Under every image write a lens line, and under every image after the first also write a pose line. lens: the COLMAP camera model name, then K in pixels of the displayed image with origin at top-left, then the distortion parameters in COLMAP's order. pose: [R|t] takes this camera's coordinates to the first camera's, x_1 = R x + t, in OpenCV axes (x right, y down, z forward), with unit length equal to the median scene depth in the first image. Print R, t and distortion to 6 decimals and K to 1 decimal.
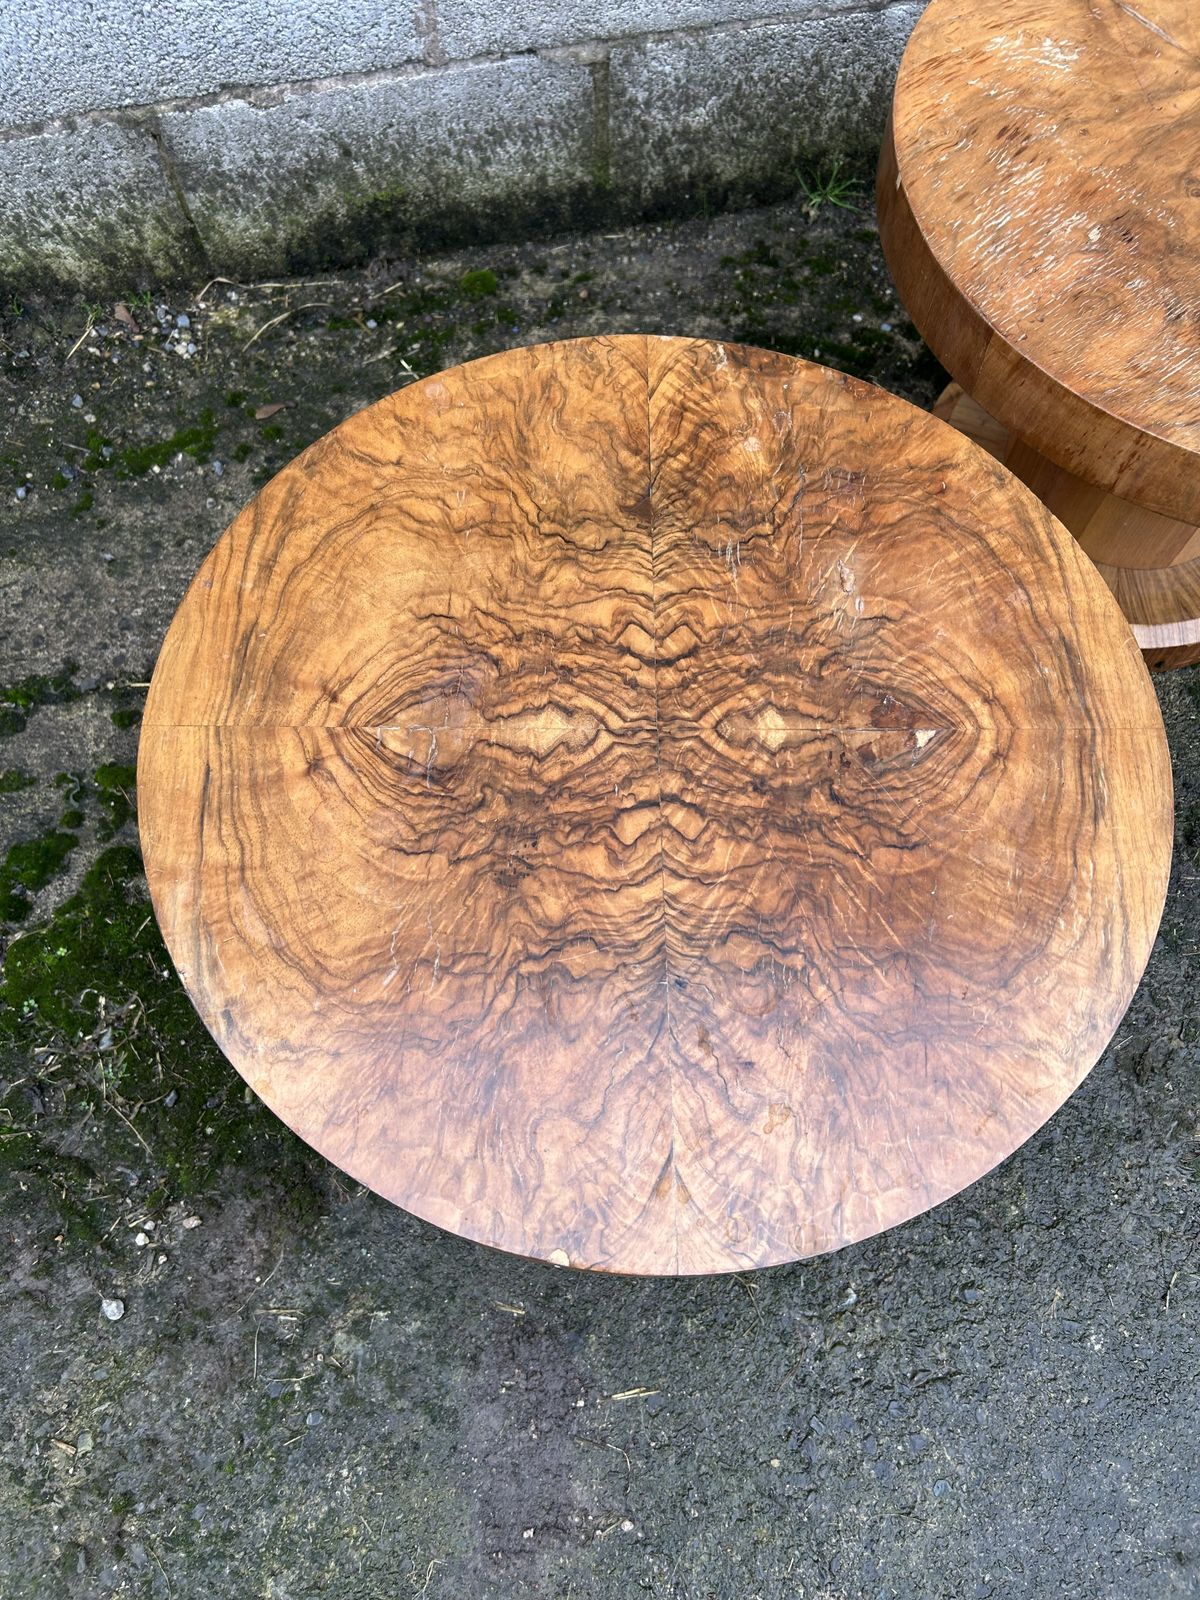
lens RADIAL K [[1204.1, 0, 607.5], [0, 1204.1, 809.1], [0, 0, 1]] dist [0.040898, -0.045196]
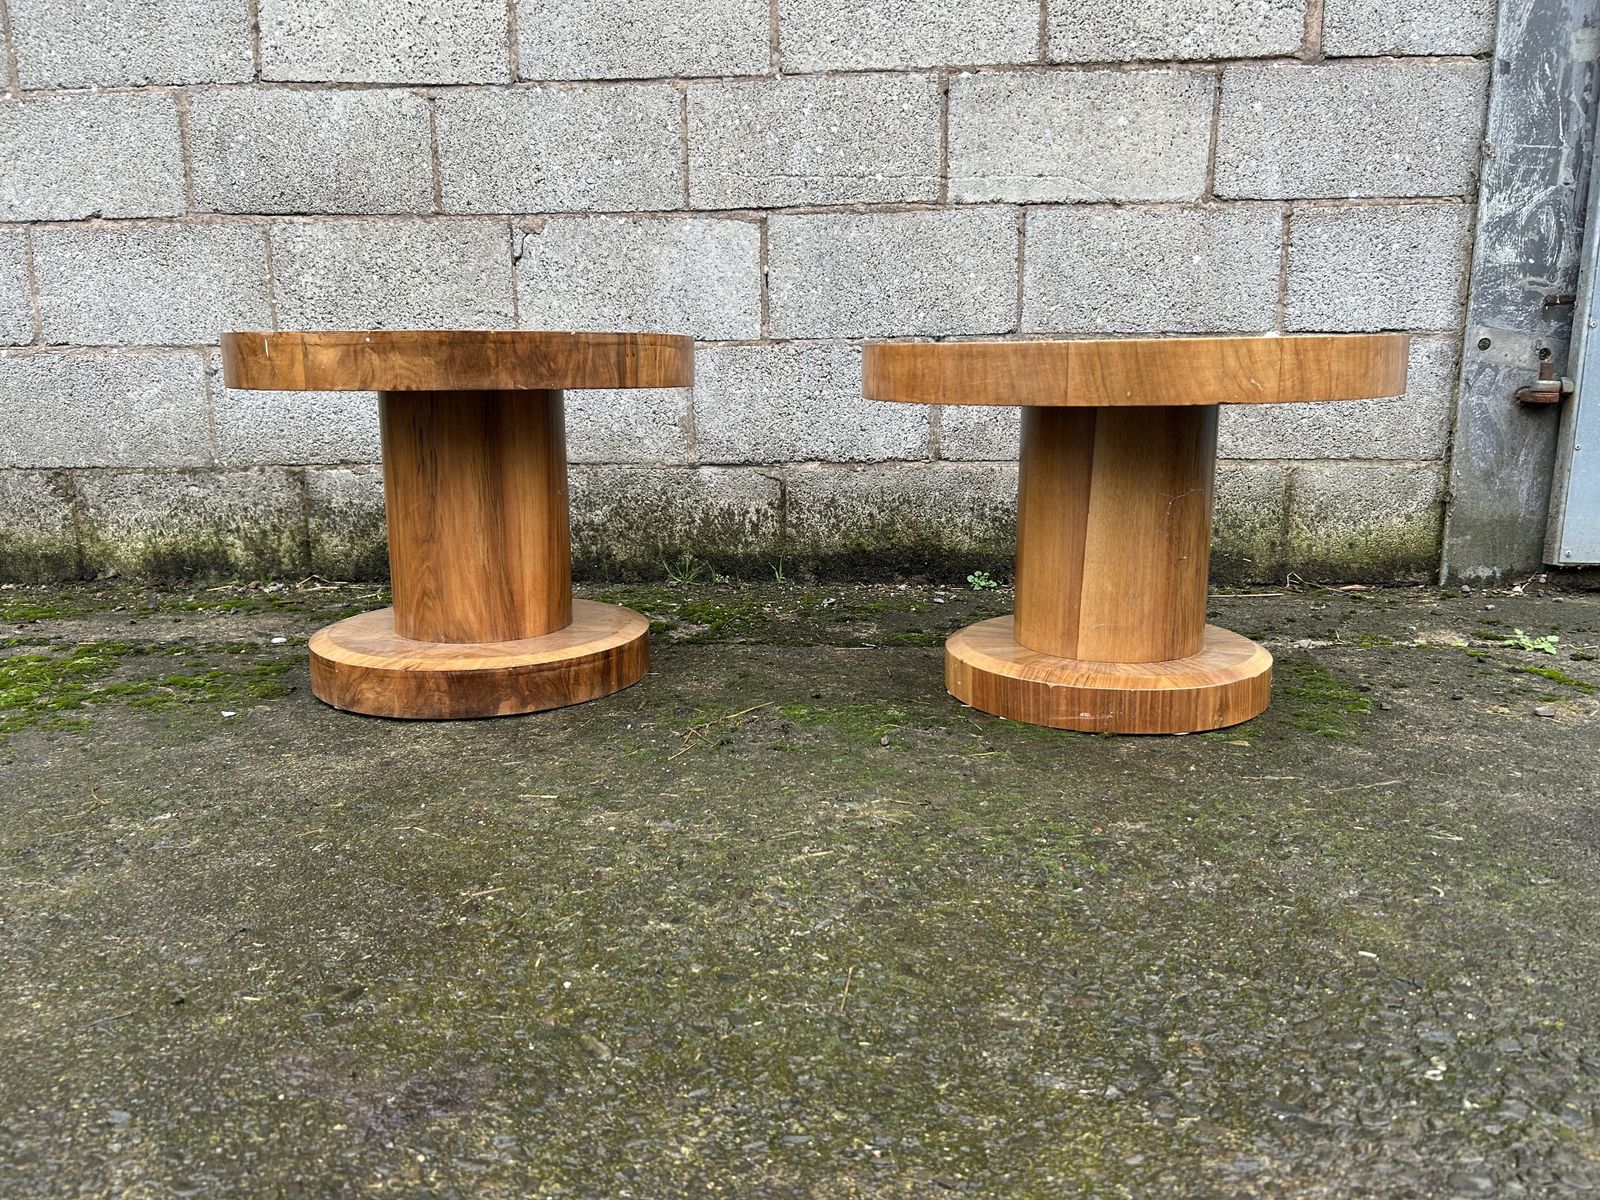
lens RADIAL K [[1204.1, 0, 804.7], [0, 1204.1, 603.4], [0, 0, 1]] dist [0.040898, -0.045196]
pose [[0.965813, 0.047078, -0.254929, 1.099702], [-0.236576, 0.562162, -0.792468, 1.083173], [0.106004, 0.825686, 0.554081, 0.250526]]
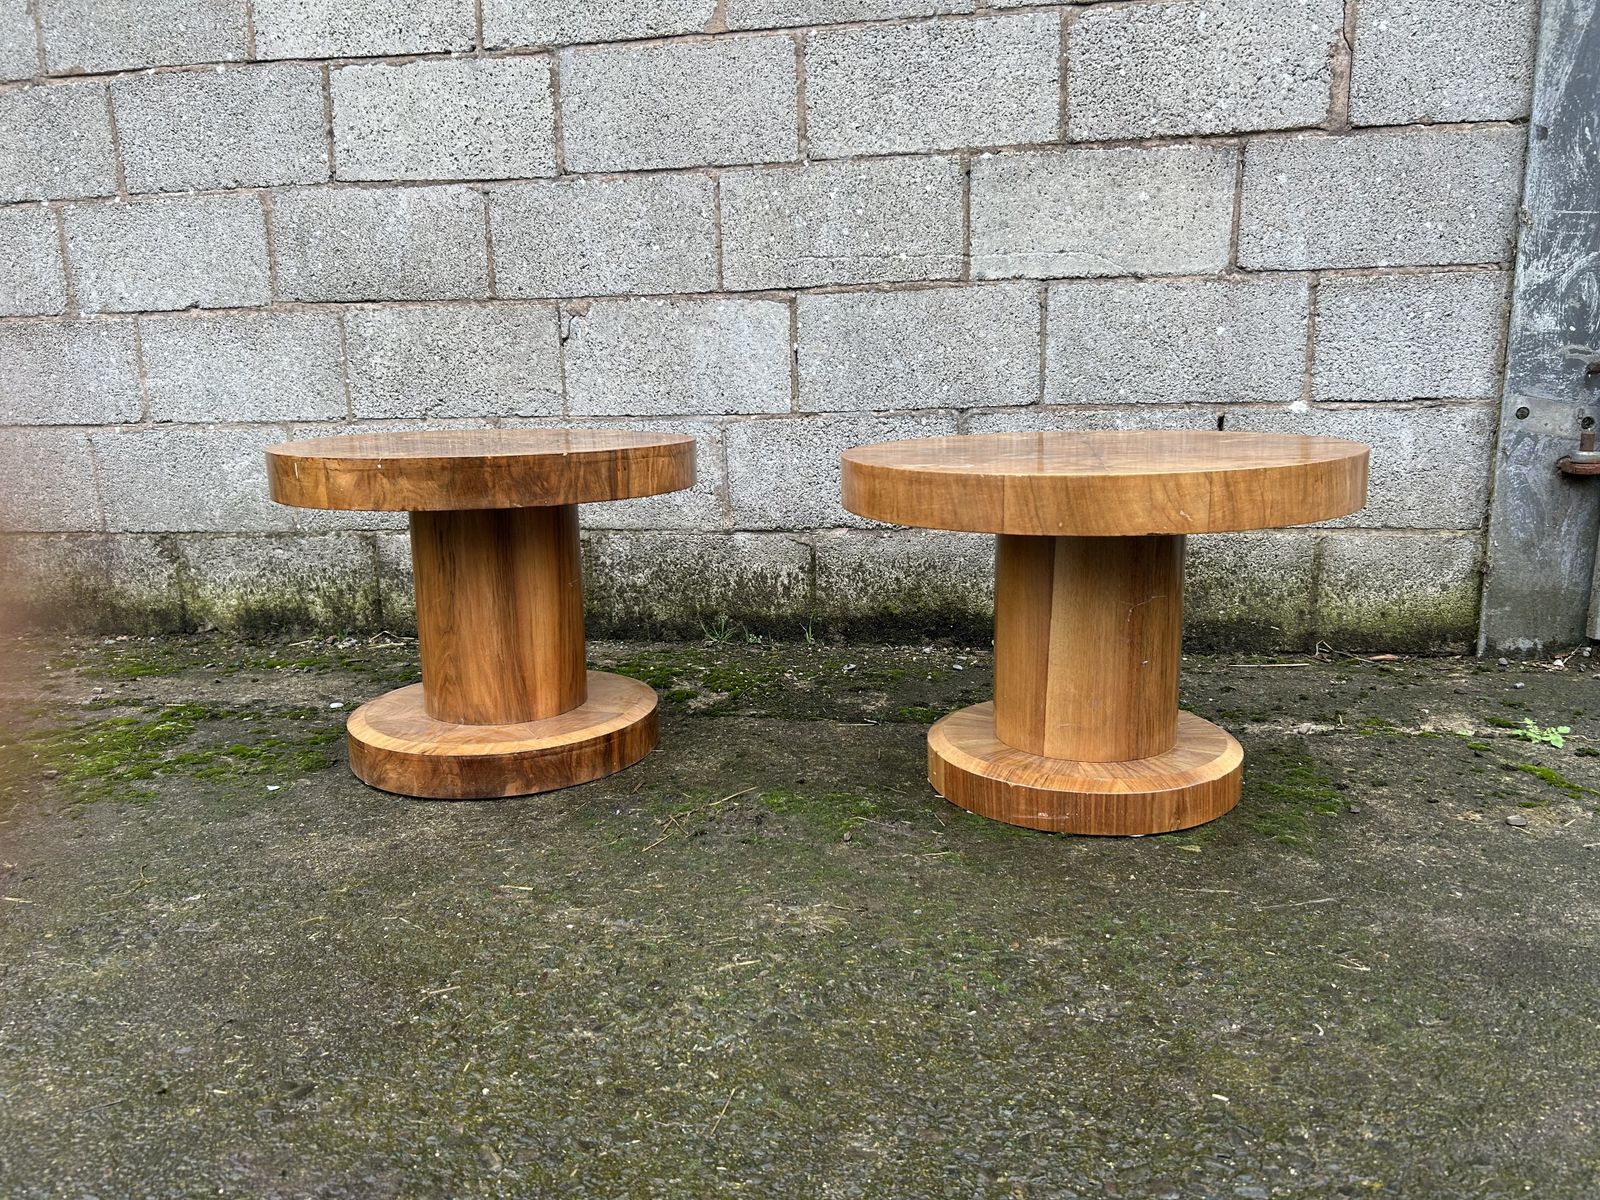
lens RADIAL K [[1204.1, 0, 790.6], [0, 1204.1, 609.3], [0, 0, 1]] dist [0.040898, -0.045196]
pose [[0.931150, 0.055730, -0.360353, 1.290852], [-0.326936, 0.565229, -0.757383, 1.034435], [0.161473, 0.823050, 0.544533, 0.119384]]
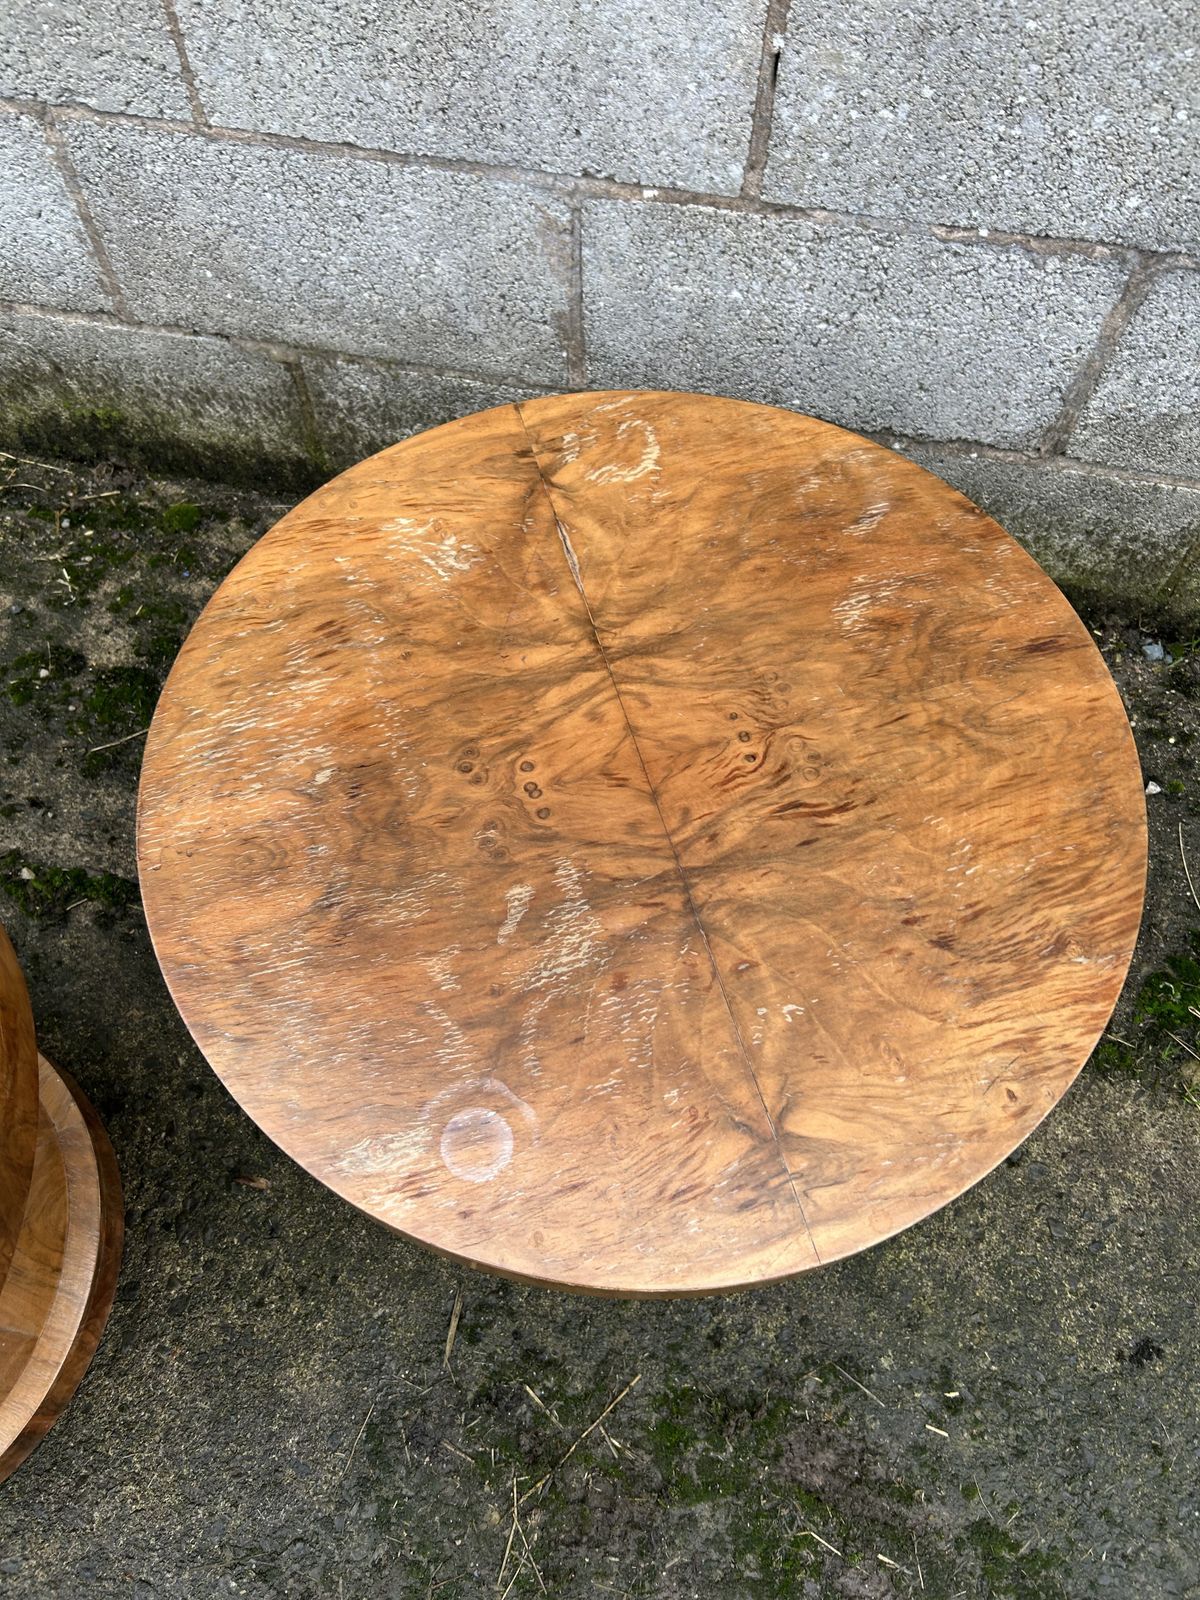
lens RADIAL K [[1204.1, 0, 576.6], [0, 1204.1, 790.8], [0, 0, 1]] dist [0.040898, -0.045196]
pose [[0.924008, 0.343722, -0.167524, 0.629685], [-0.355763, 0.933384, -0.047180, -0.423548], [0.140148, 0.103193, 0.984738, 0.135641]]
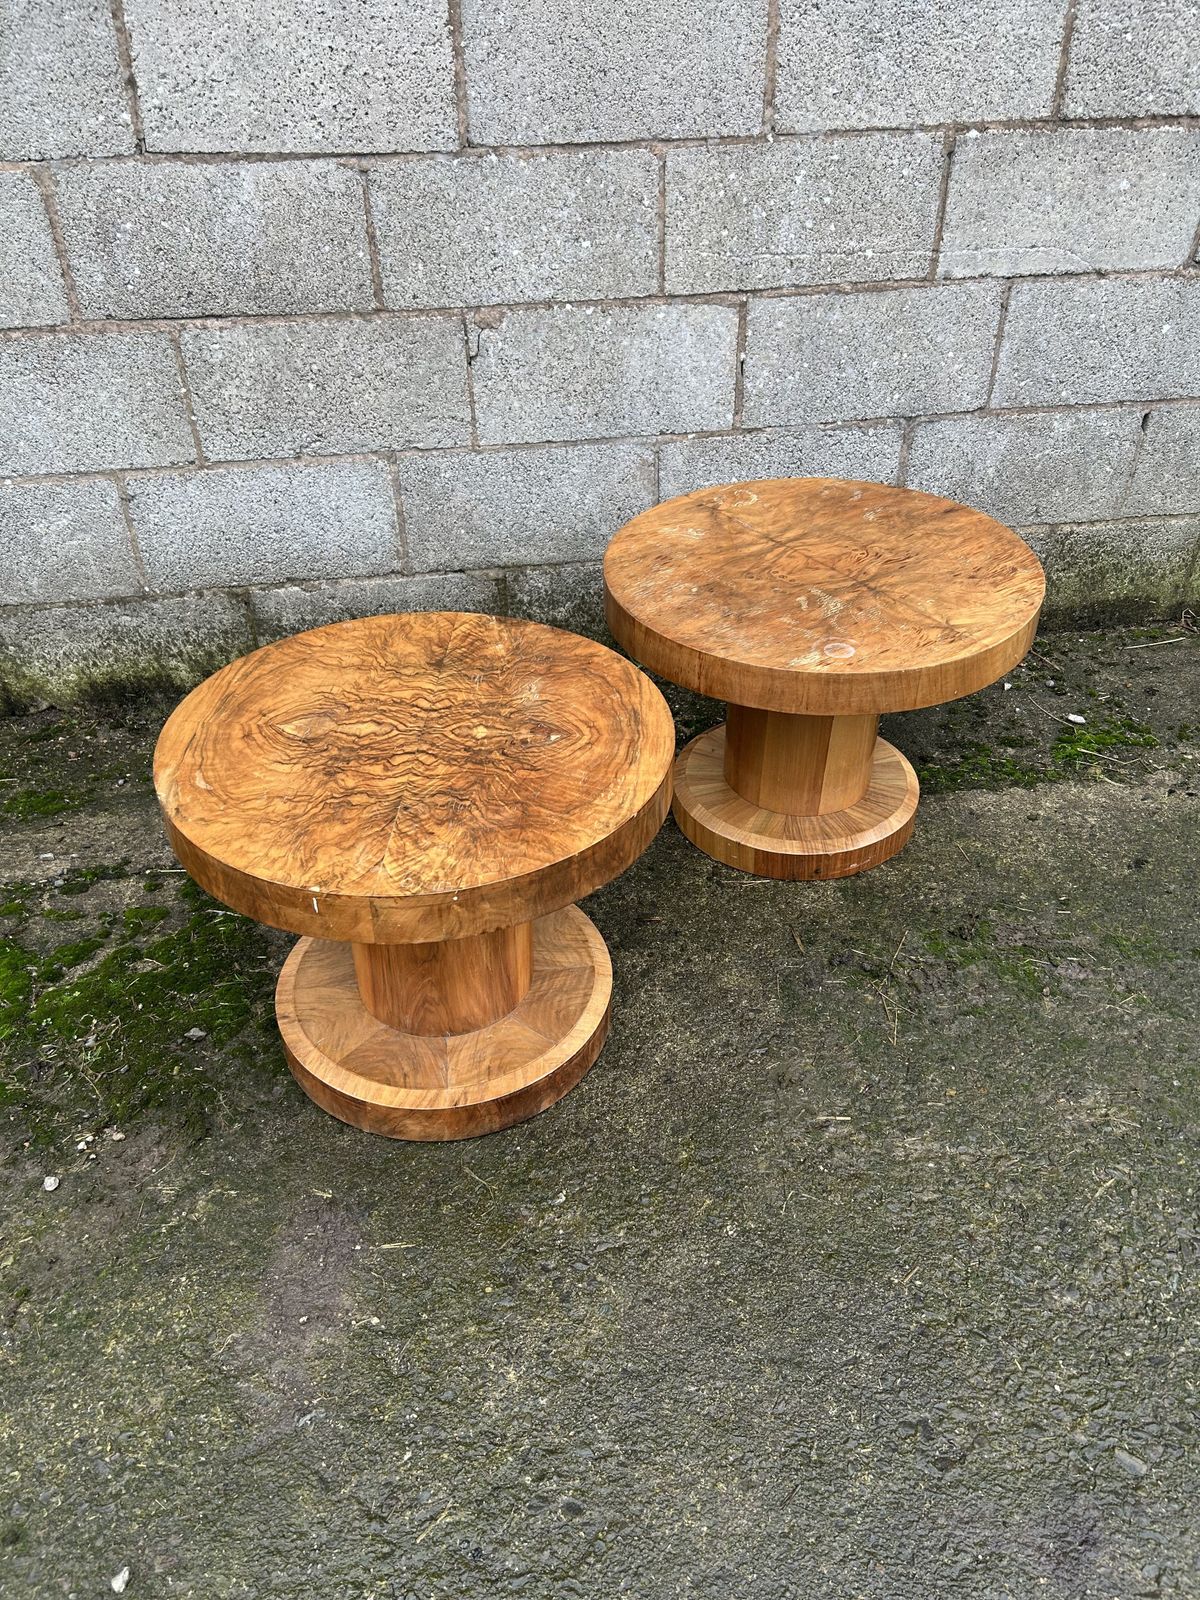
lens RADIAL K [[1199.2, 0, 604.6], [0, 1199.2, 813.1], [0, 0, 1]] dist [0.026798, -0.027661]
pose [[0.998489, 0.025055, -0.048910, 0.311645], [-0.046293, 0.863088, -0.502928, 0.726897], [0.029612, 0.504432, 0.862943, -0.444033]]
